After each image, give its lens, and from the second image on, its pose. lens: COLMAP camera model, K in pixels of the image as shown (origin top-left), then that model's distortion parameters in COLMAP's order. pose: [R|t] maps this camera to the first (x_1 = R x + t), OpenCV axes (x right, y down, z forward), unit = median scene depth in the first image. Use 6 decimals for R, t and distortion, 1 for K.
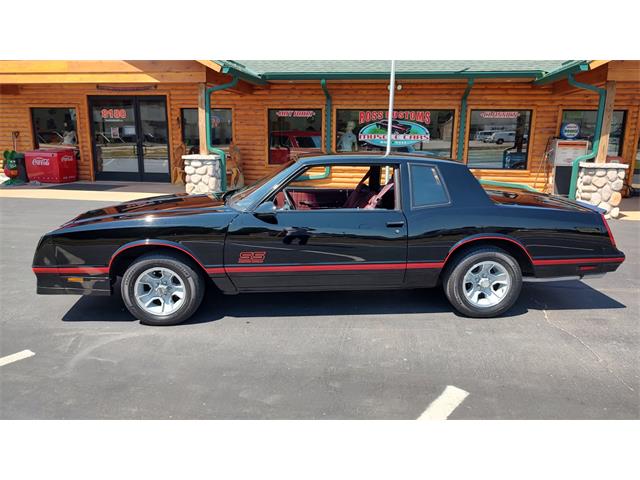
lens RADIAL K [[452.8, 0, 322.0], [0, 452.8, 237.4], [0, 0, 1]] dist [0.013415, -0.021263]
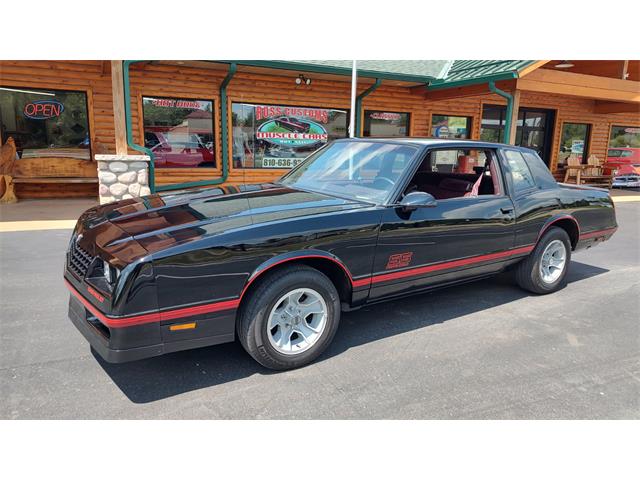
lens RADIAL K [[452.8, 0, 318.9], [0, 452.8, 251.1], [0, 0, 1]] dist [0.013415, -0.021263]
pose [[0.829223, -0.118634, 0.546182, -0.350589], [0.109716, 0.992752, 0.049060, -0.028717], [-0.548043, 0.019243, 0.836229, 0.211835]]
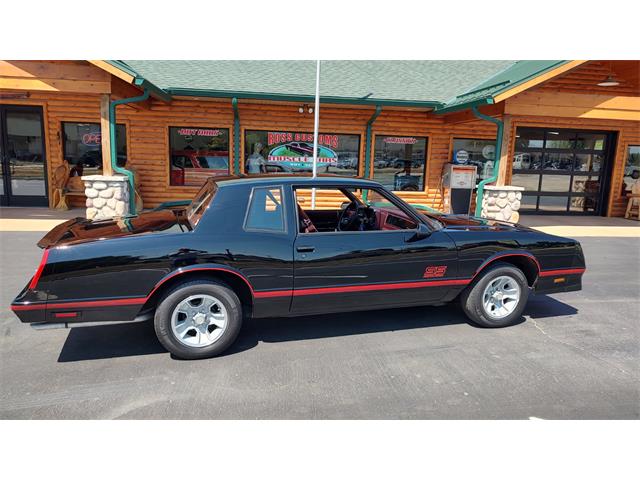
lens RADIAL K [[452.8, 0, 319.1], [0, 452.8, 234.8], [0, 0, 1]] dist [0.013415, -0.021263]
pose [[0.957879, -0.028690, 0.285737, -0.104570], [0.042826, 0.998142, -0.043346, -0.010273], [-0.283962, 0.053758, 0.957327, 0.042391]]
